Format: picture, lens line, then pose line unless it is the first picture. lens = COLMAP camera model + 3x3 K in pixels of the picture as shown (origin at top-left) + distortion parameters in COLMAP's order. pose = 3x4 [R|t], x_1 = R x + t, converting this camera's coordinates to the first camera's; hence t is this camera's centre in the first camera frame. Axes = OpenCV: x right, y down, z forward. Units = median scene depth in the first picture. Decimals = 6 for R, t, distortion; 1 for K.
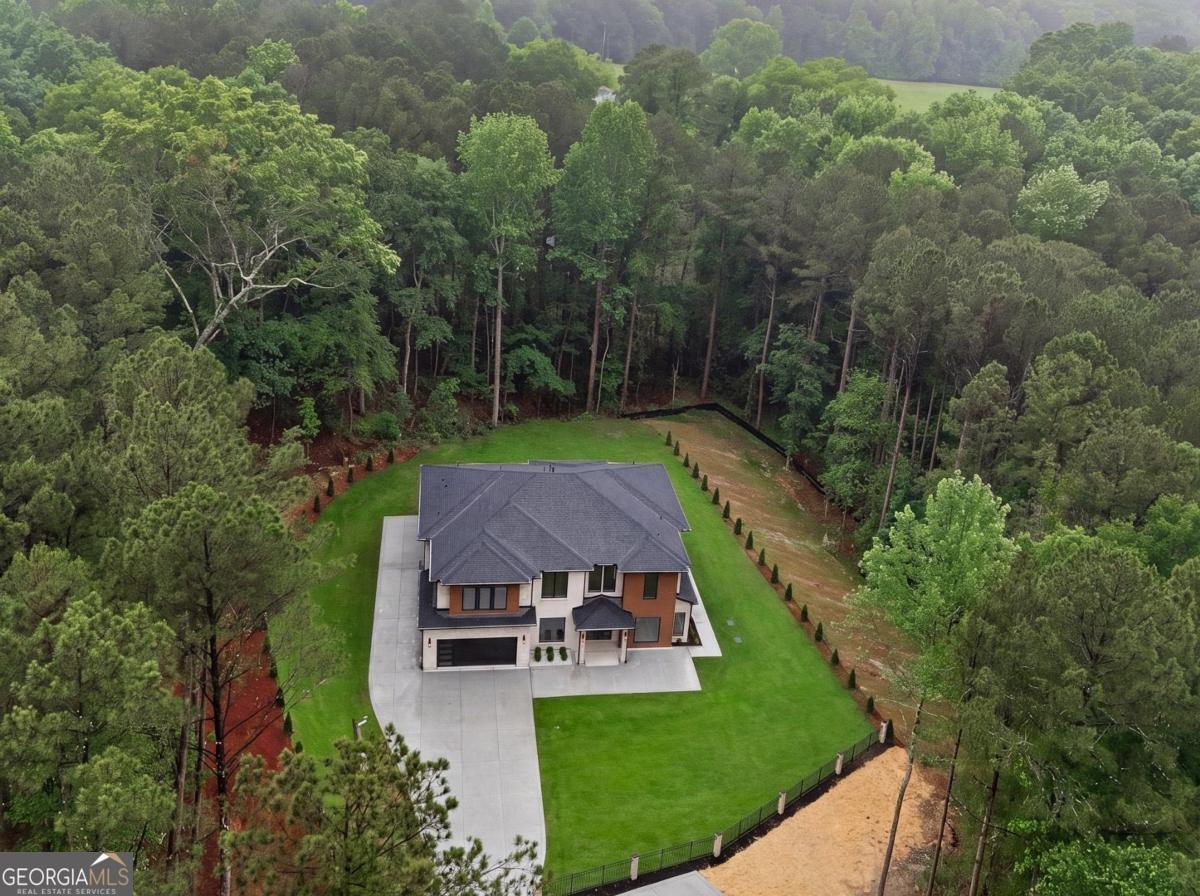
lens RADIAL K [[780.0, 0, 600.0], [0, 780.0, 448.0], [0, 0, 1]] dist [-0.003748, -0.002519]
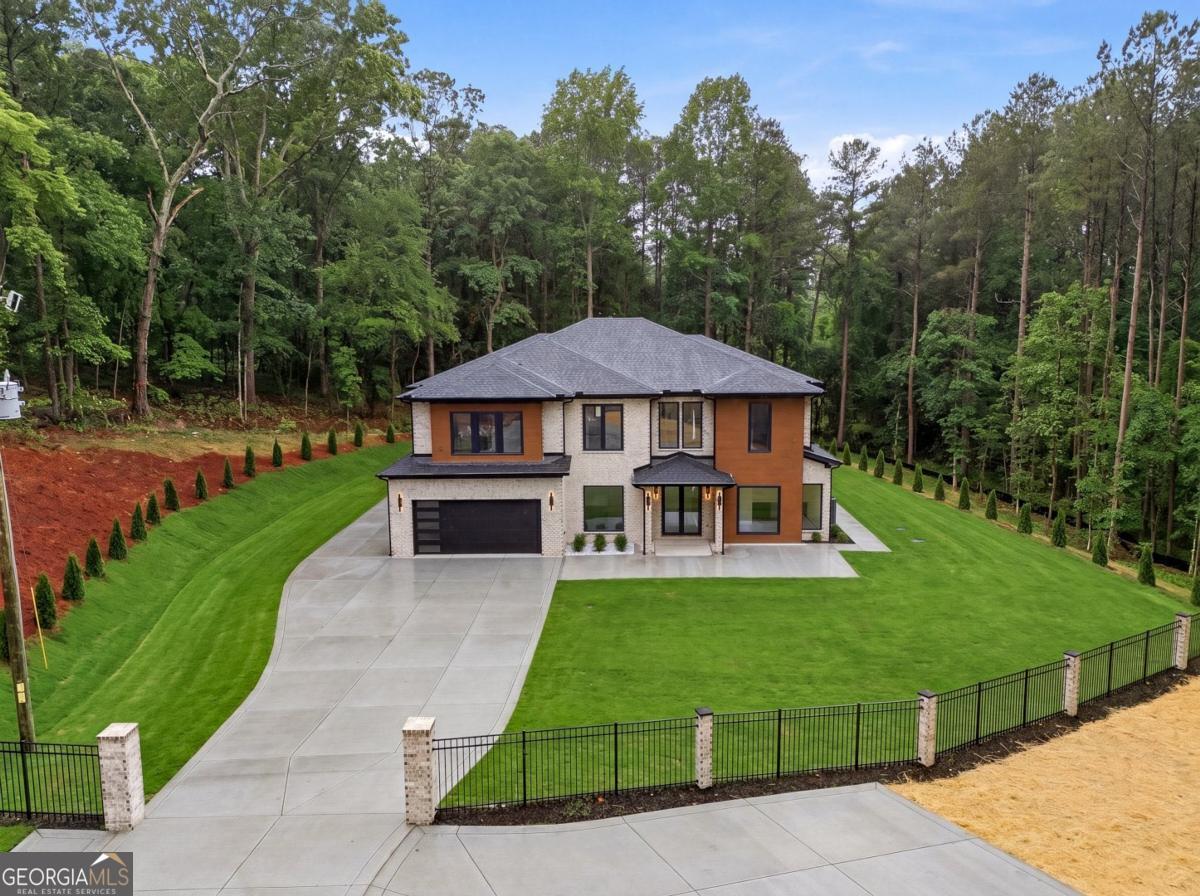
lens RADIAL K [[780.0, 0, 600.0], [0, 780.0, 448.0], [0, 0, 1]] dist [-0.003748, -0.002519]
pose [[0.985561, -0.042846, -0.163809, 0.041534], [0.016948, 0.987559, -0.156334, 0.290883], [0.168469, 0.151301, 0.974026, 0.392947]]
